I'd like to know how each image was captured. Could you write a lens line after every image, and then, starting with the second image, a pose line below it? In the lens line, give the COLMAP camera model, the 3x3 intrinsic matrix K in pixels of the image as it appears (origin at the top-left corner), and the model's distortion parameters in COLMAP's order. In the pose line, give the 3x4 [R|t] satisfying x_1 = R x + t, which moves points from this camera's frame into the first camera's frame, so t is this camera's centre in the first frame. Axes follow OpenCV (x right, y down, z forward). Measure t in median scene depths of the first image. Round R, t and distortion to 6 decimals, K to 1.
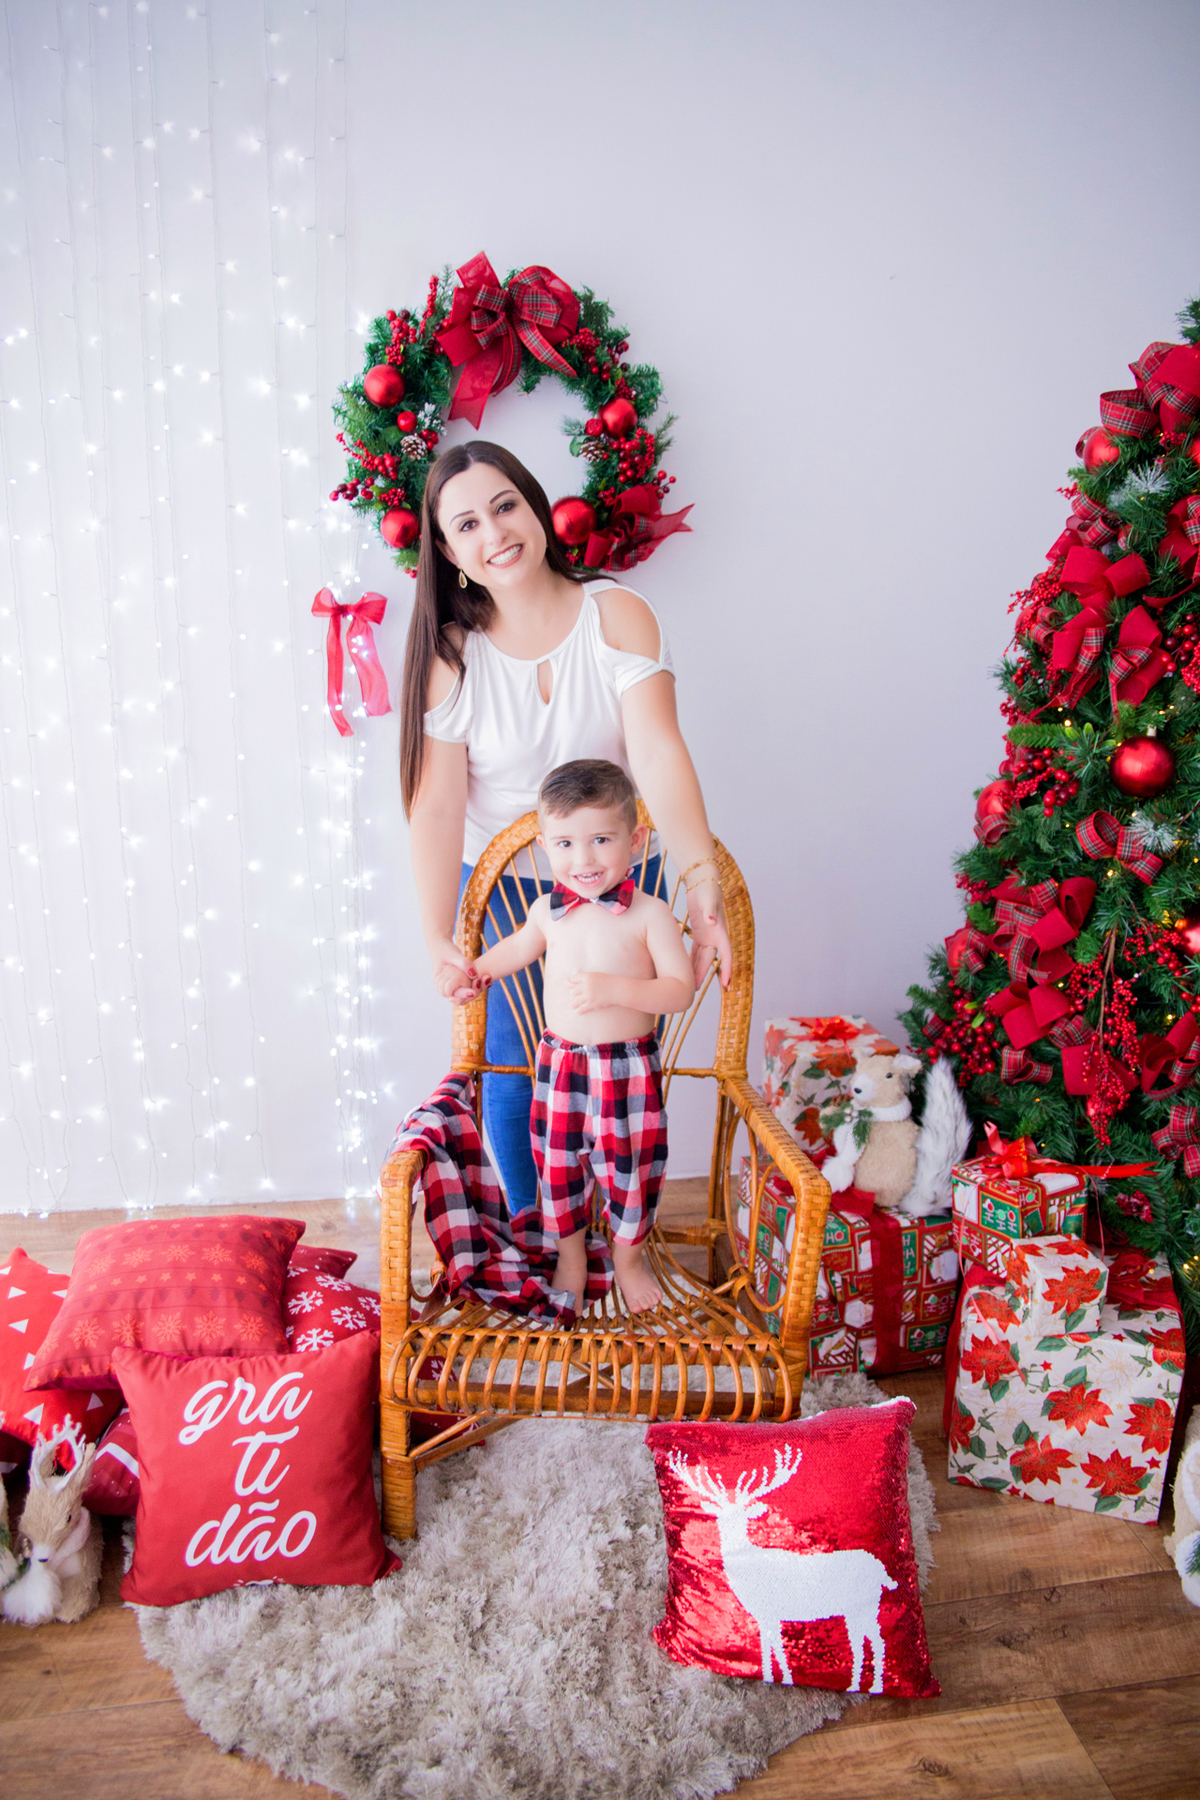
lens RADIAL K [[1238.0, 0, 595.8], [0, 1238.0, 905.8], [0, 0, 1]] dist [-0.114345, 0.084972]
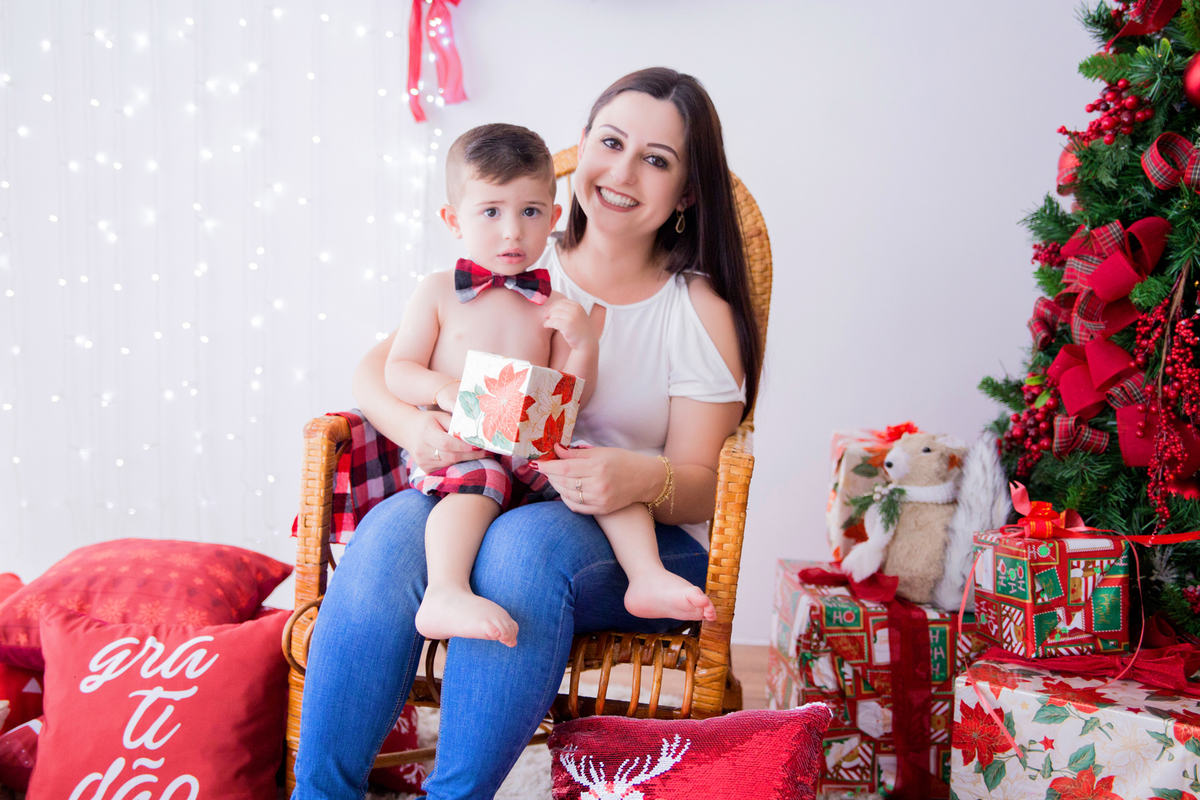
lens RADIAL K [[1404.3, 0, 604.8], [0, 1404.3, 411.2], [0, 0, 1]] dist [0.026622, 0.028660]
pose [[0.973799, 0.048353, -0.222210, 0.243932], [-0.074260, 0.991181, -0.109755, 0.246076], [0.214943, 0.123381, 0.968802, -0.034948]]
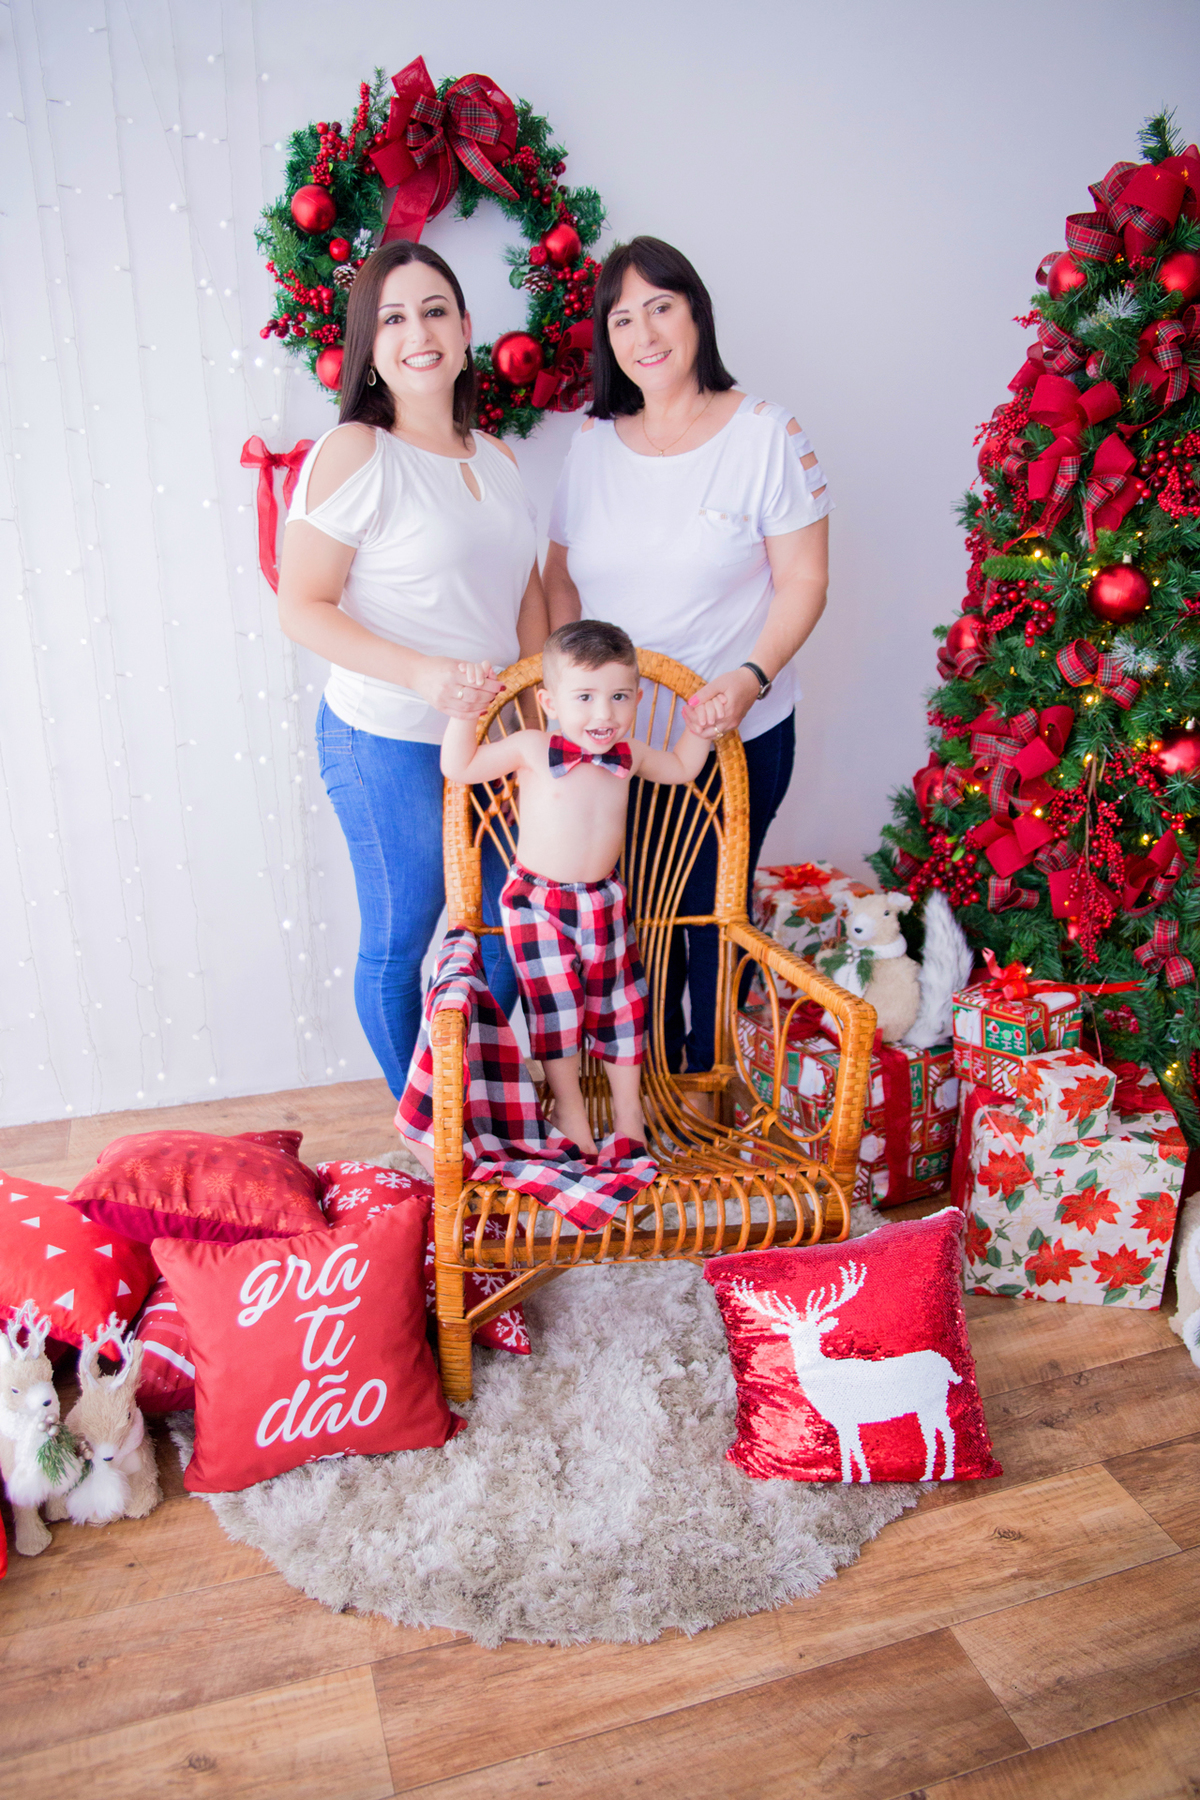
lens RADIAL K [[1298.4, 0, 591.3], [0, 1298.4, 906.1], [0, 0, 1]] dist [-0.113685, 0.092776]
pose [[0.989340, -0.065594, 0.130017, -0.137816], [0.054093, 0.994462, 0.090103, 0.025111], [-0.135208, -0.082109, 0.987409, -0.019129]]
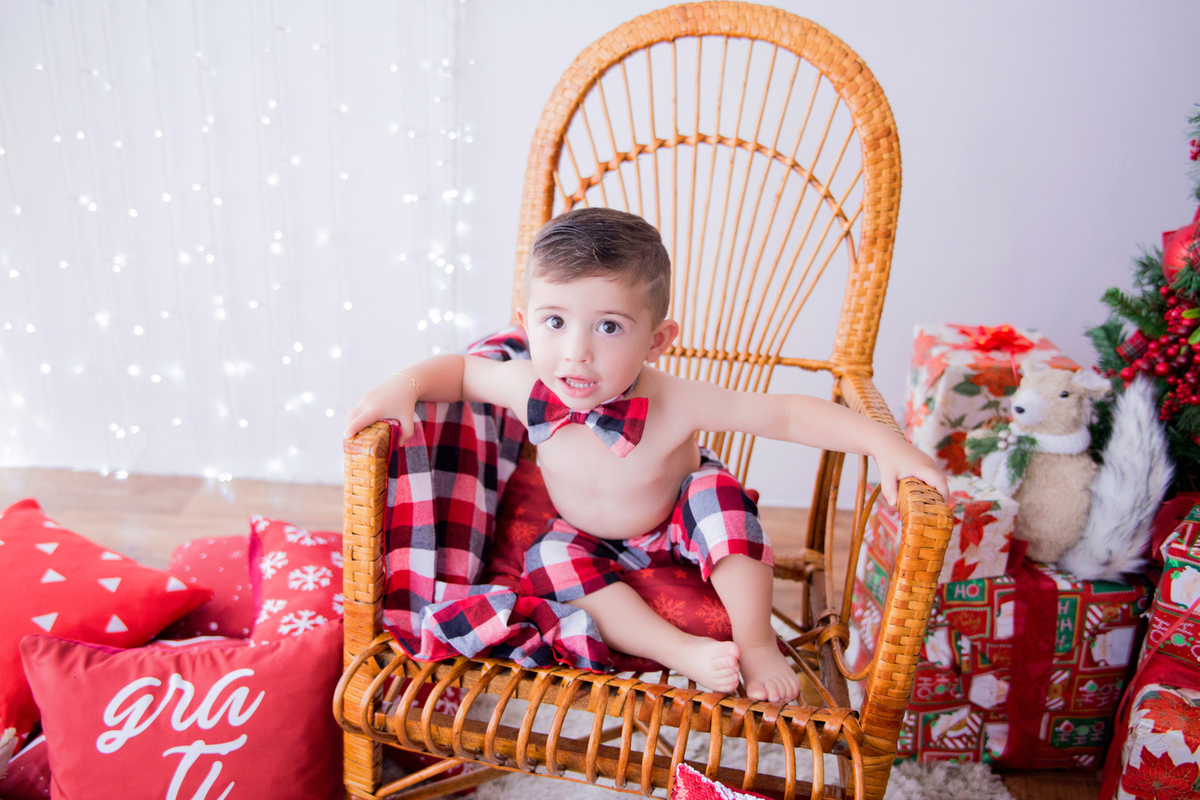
lens RADIAL K [[1107.5, 0, 600.0], [0, 1107.5, 400.0], [0, 0, 1]] dist [-0.033434, 0.011971]
pose [[0.980747, 0.092611, -0.171926, 0.075200], [-0.071308, 0.989438, 0.126204, 0.078100], [0.181798, -0.111514, 0.976992, 0.284782]]
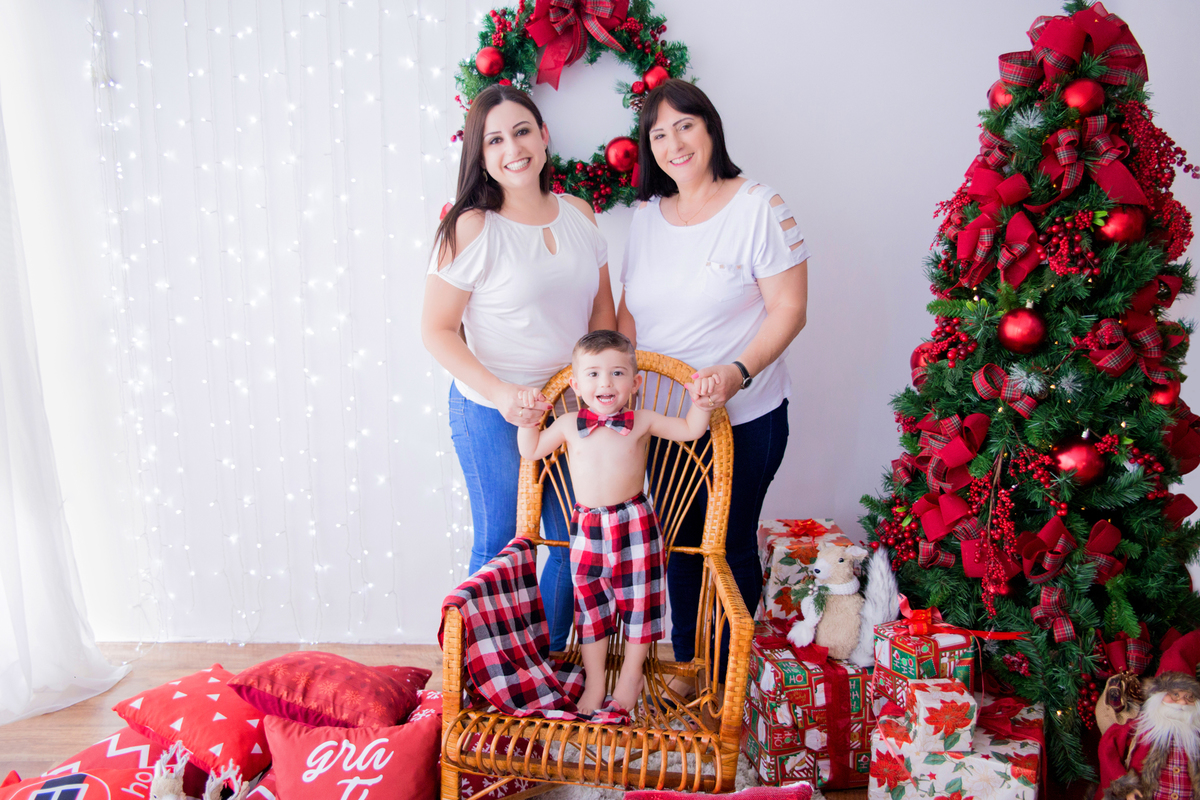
lens RADIAL K [[1006.7, 0, 598.0], [0, 1006.7, 400.1], [0, 0, 1]] dist [-0.086412, 0.089896]
pose [[0.991316, 0.019040, -0.130118, 0.123391], [-0.026132, 0.998252, -0.053013, 0.029996], [0.128881, 0.055953, 0.990080, -0.133409]]
